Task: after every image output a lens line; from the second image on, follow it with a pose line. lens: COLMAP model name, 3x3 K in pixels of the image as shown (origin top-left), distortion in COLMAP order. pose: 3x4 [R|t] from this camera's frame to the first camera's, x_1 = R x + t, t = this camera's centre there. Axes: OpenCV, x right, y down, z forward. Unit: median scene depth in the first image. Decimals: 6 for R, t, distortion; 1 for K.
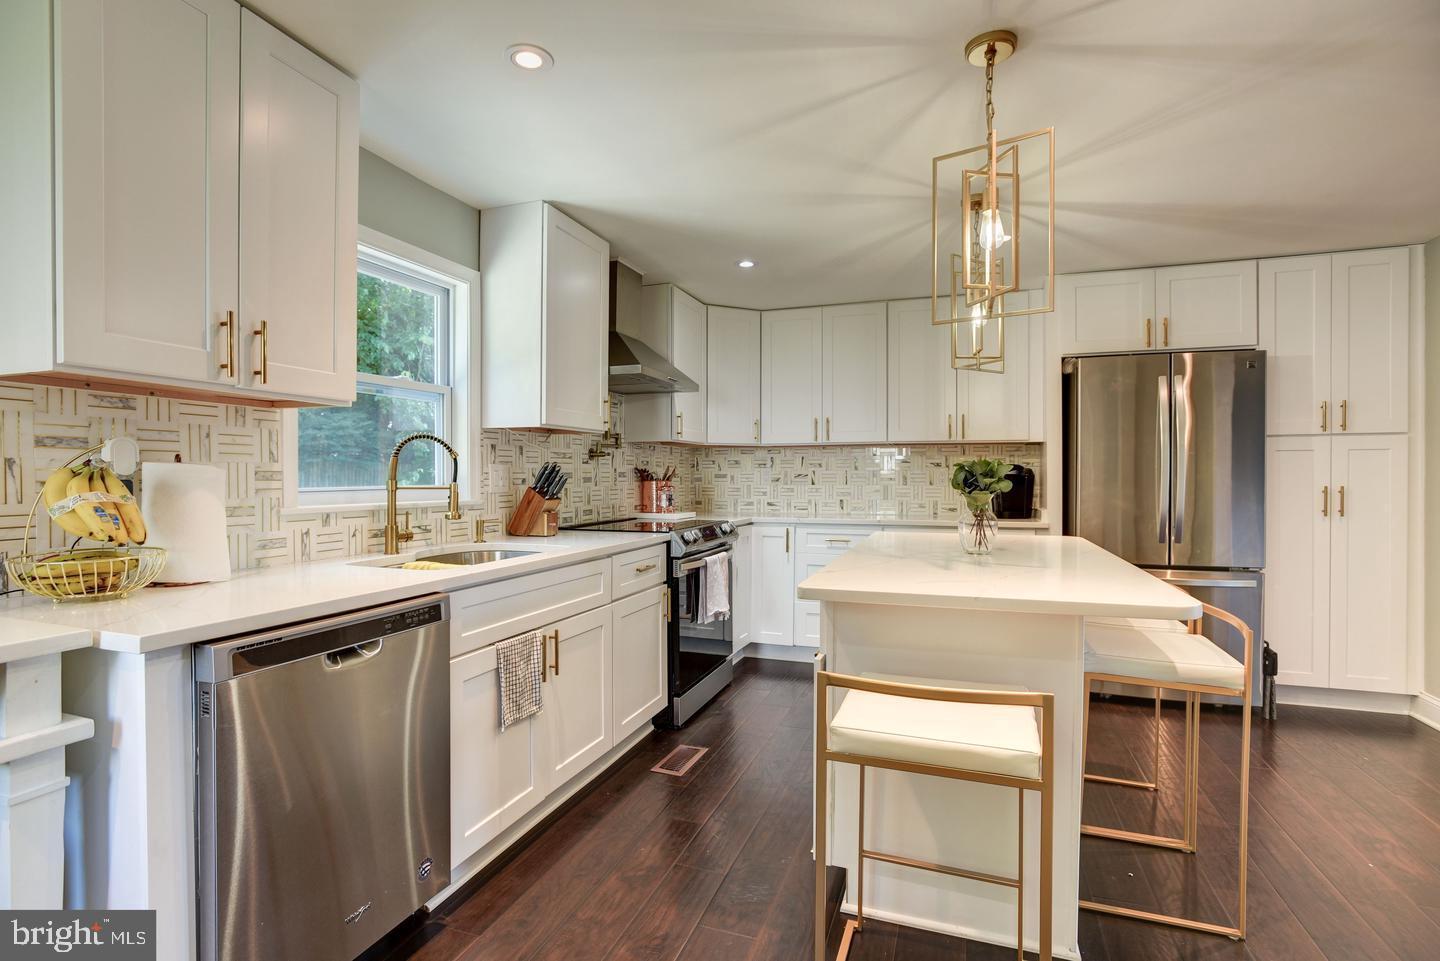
lens RADIAL K [[688.5, 0, 715.7], [0, 688.5, 481.5], [0, 0, 1]] dist [-0.026738, 0.004431]
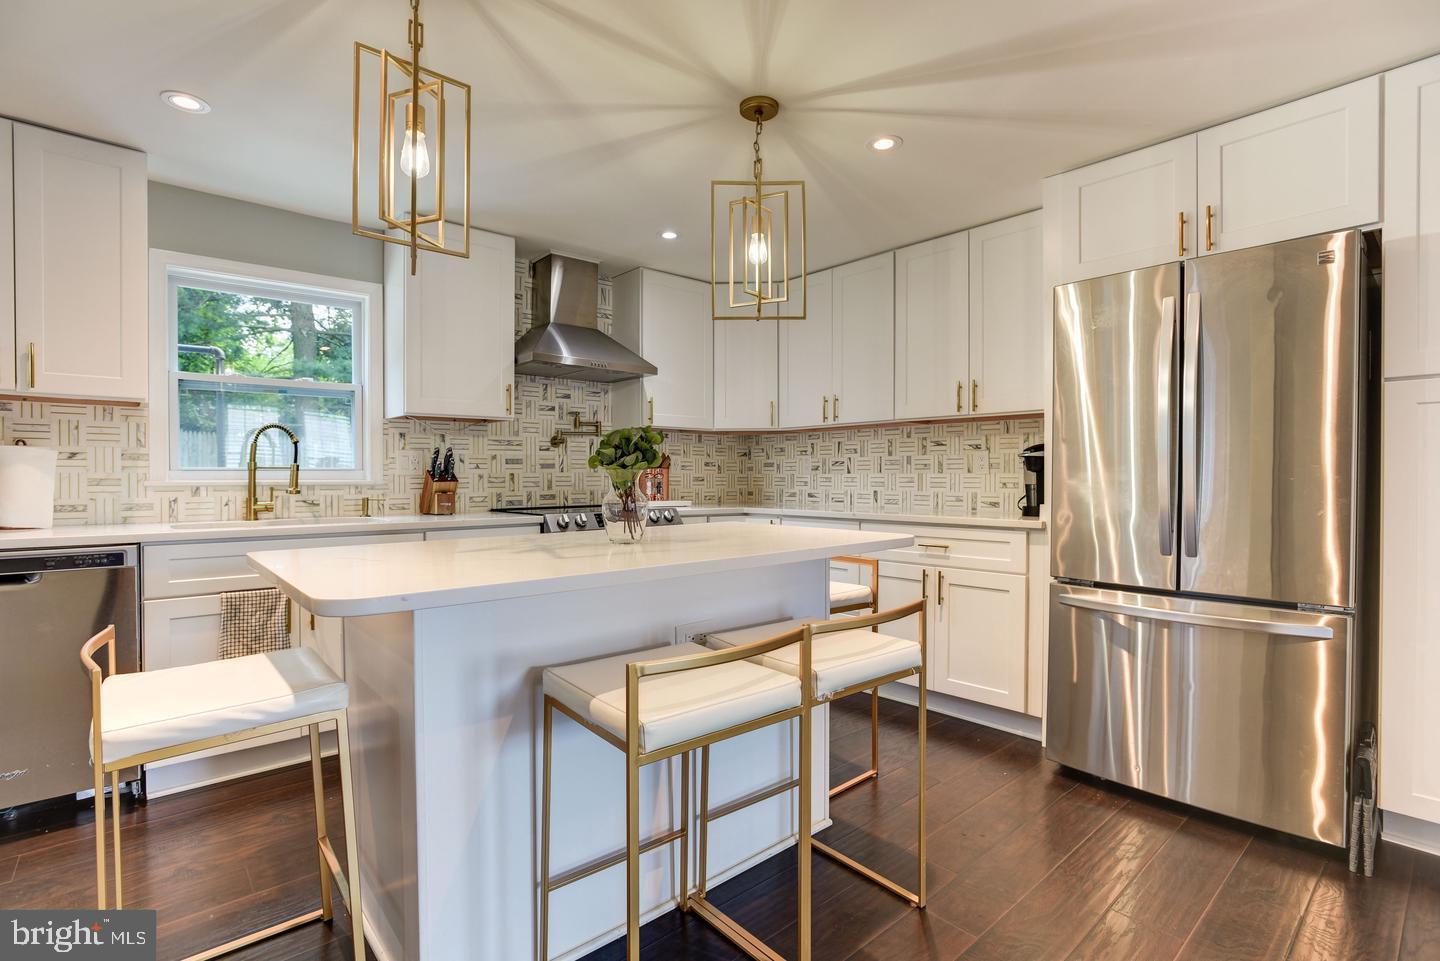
lens RADIAL K [[688.5, 0, 722.7], [0, 688.5, 480.4], [0, 0, 1]] dist [-0.026738, 0.004431]
pose [[0.873889, 0.002230, -0.486120, 0.632317], [-0.003201, 0.999994, -0.001168, 0.022436], [0.486114, 0.002577, 0.873891, 0.240043]]
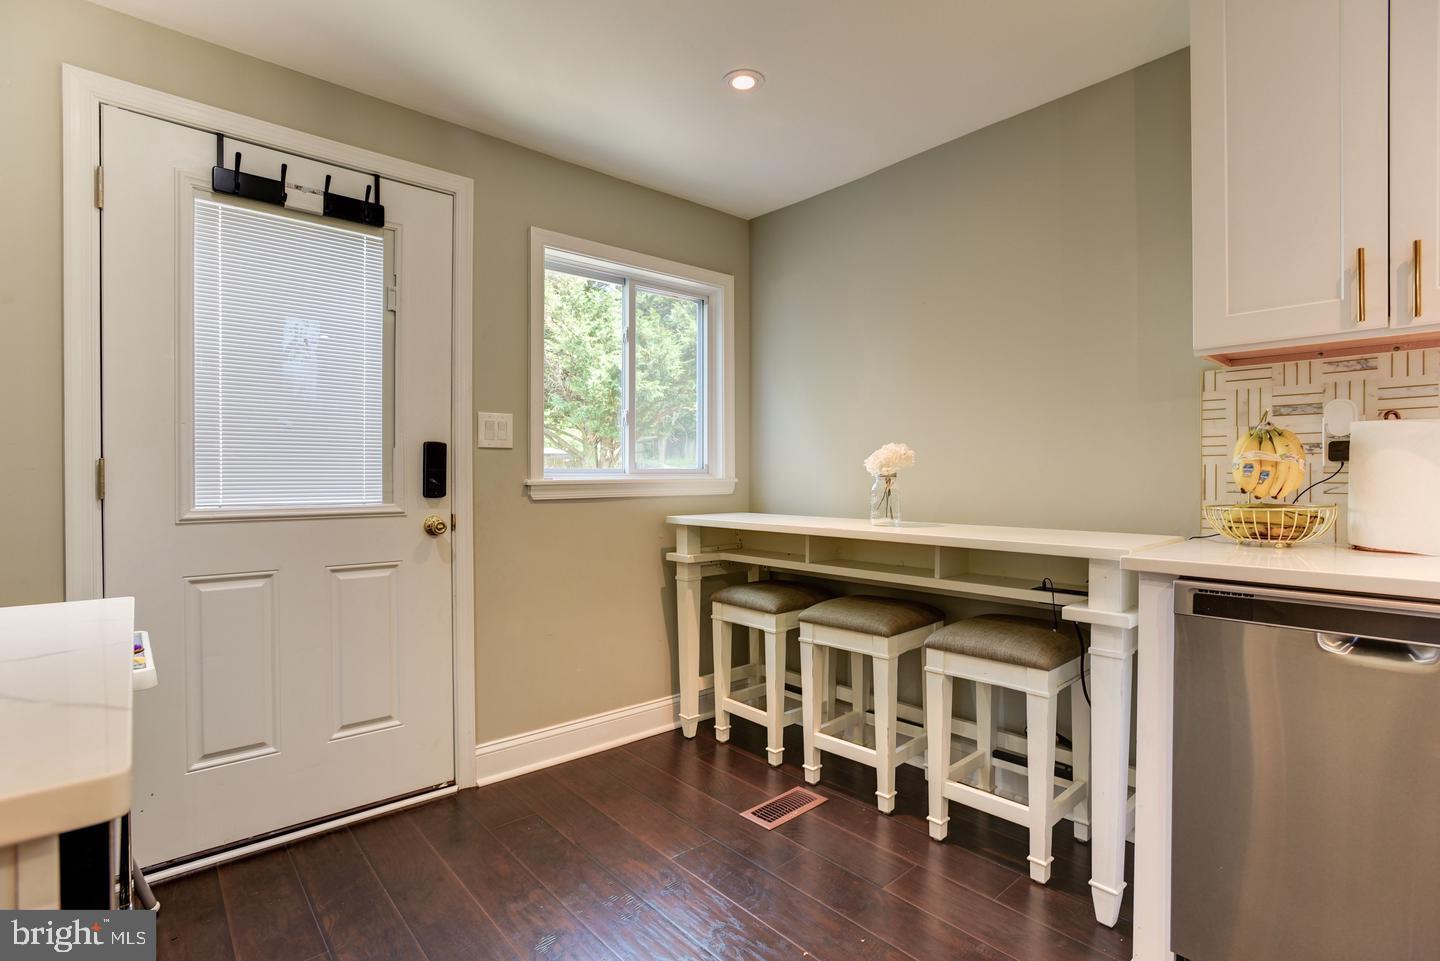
lens RADIAL K [[688.5, 0, 711.3], [0, 688.5, 485.9], [0, 0, 1]] dist [-0.026738, 0.004431]
pose [[-0.482980, 0.010586, -0.875567, 0.234763], [-0.003538, 0.999895, 0.014041, 0.026876], [0.875624, 0.009879, -0.482892, 0.322737]]
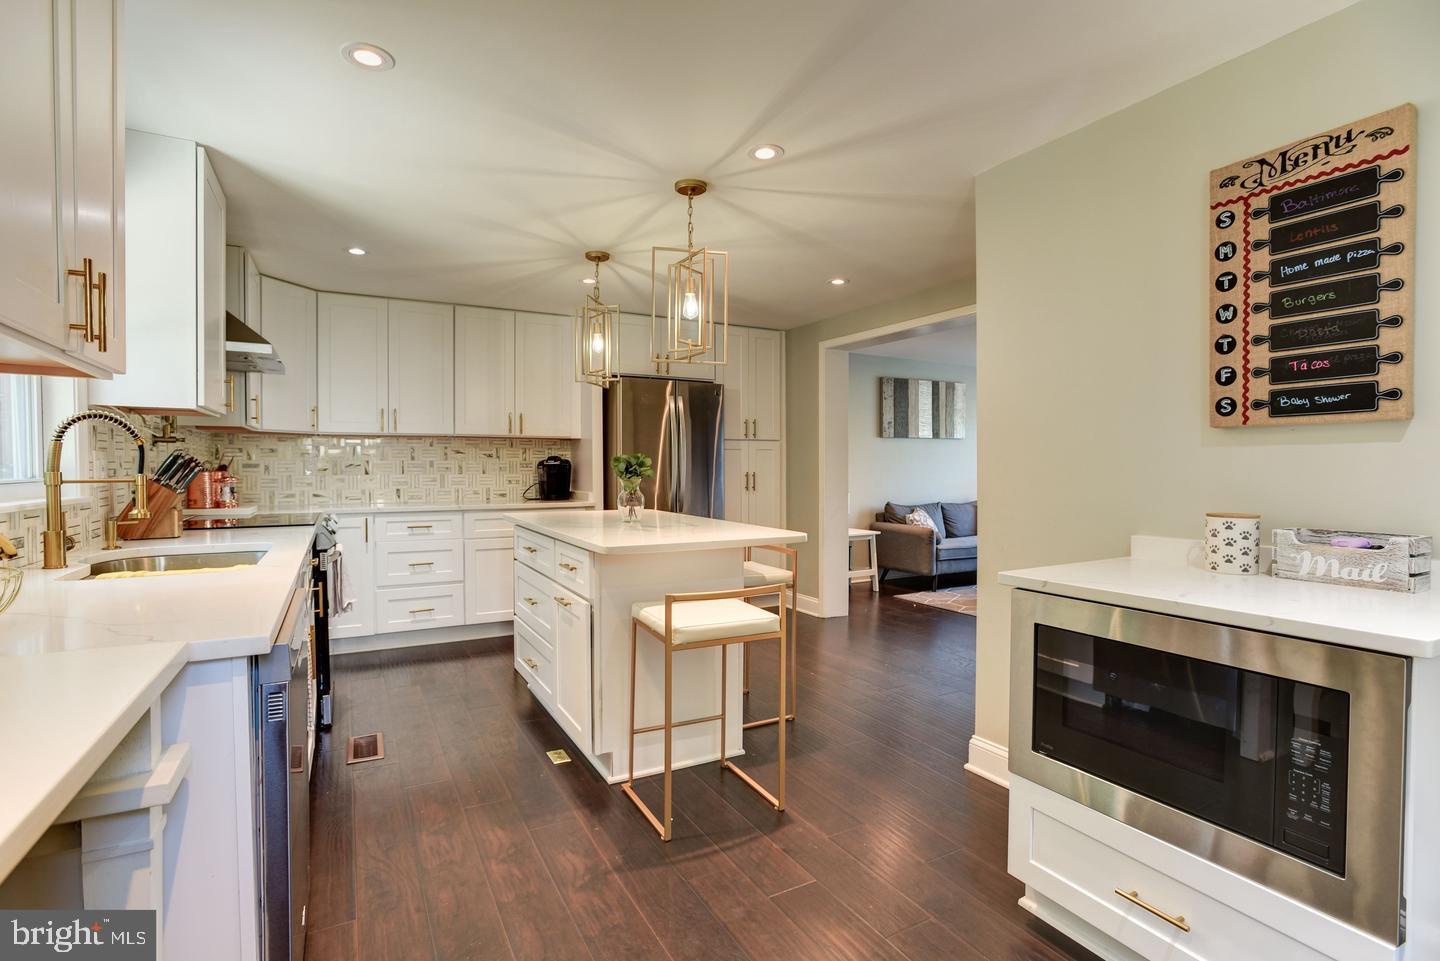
lens RADIAL K [[688.5, 0, 709.1], [0, 688.5, 478.1], [0, 0, 1]] dist [-0.026738, 0.004431]
pose [[0.664388, -0.013571, 0.747265, -0.397410], [0.005526, 0.999897, 0.013246, -0.000744], [-0.747368, -0.004671, 0.664394, -0.034262]]
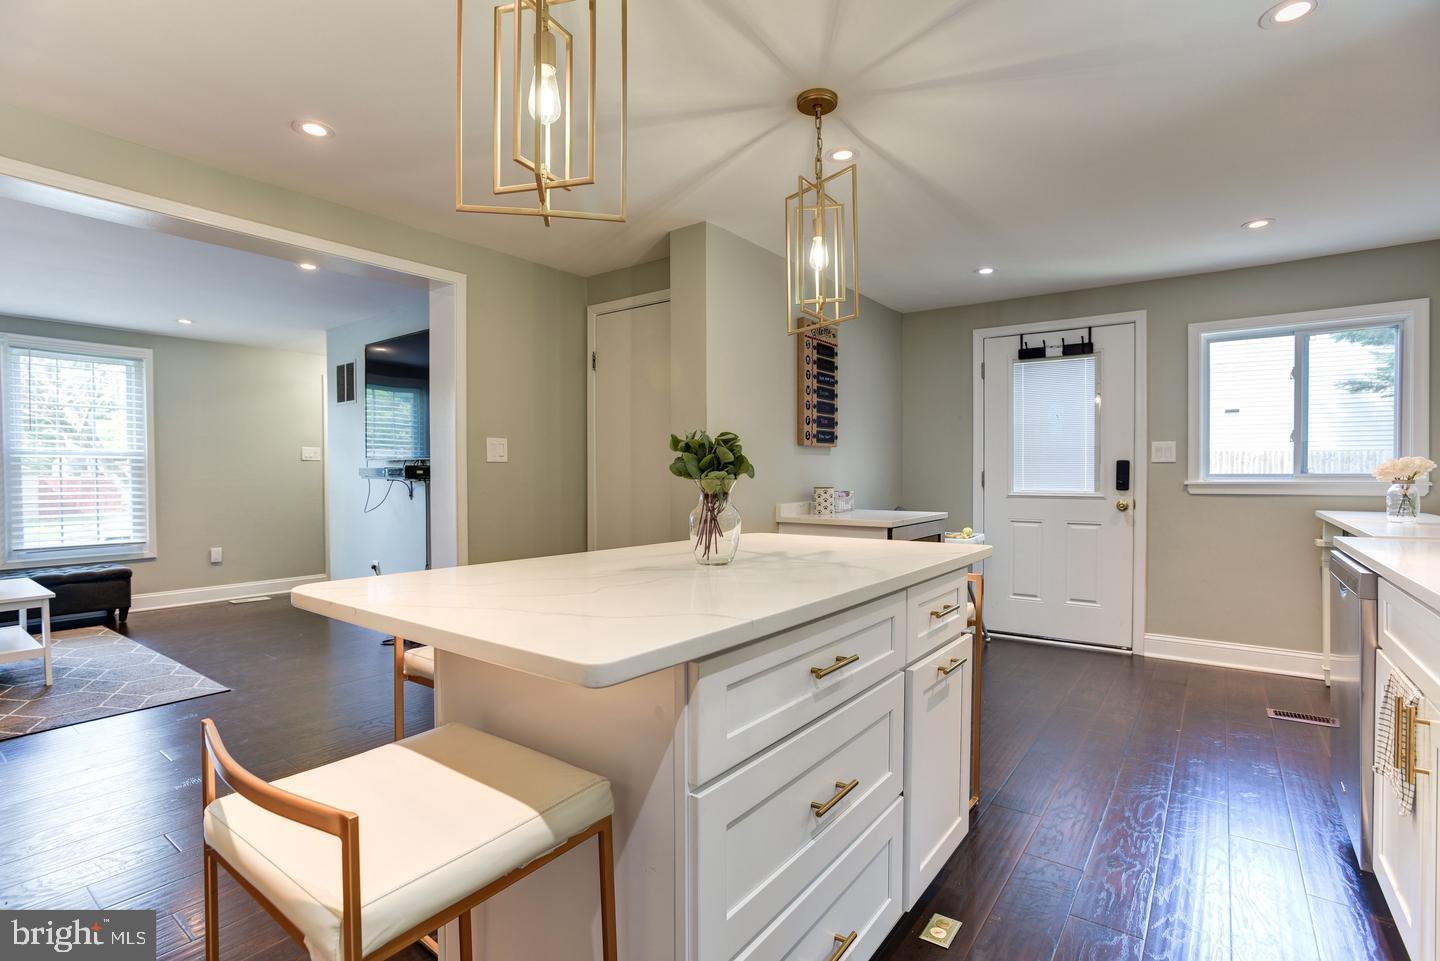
lens RADIAL K [[688.5, 0, 721.9], [0, 688.5, 474.2], [0, 0, 1]] dist [-0.026738, 0.004431]
pose [[-0.959686, -0.001479, 0.281069, 0.120587], [0.002473, 0.999903, 0.013706, -0.000572], [-0.281062, 0.013848, -0.959590, 1.190890]]
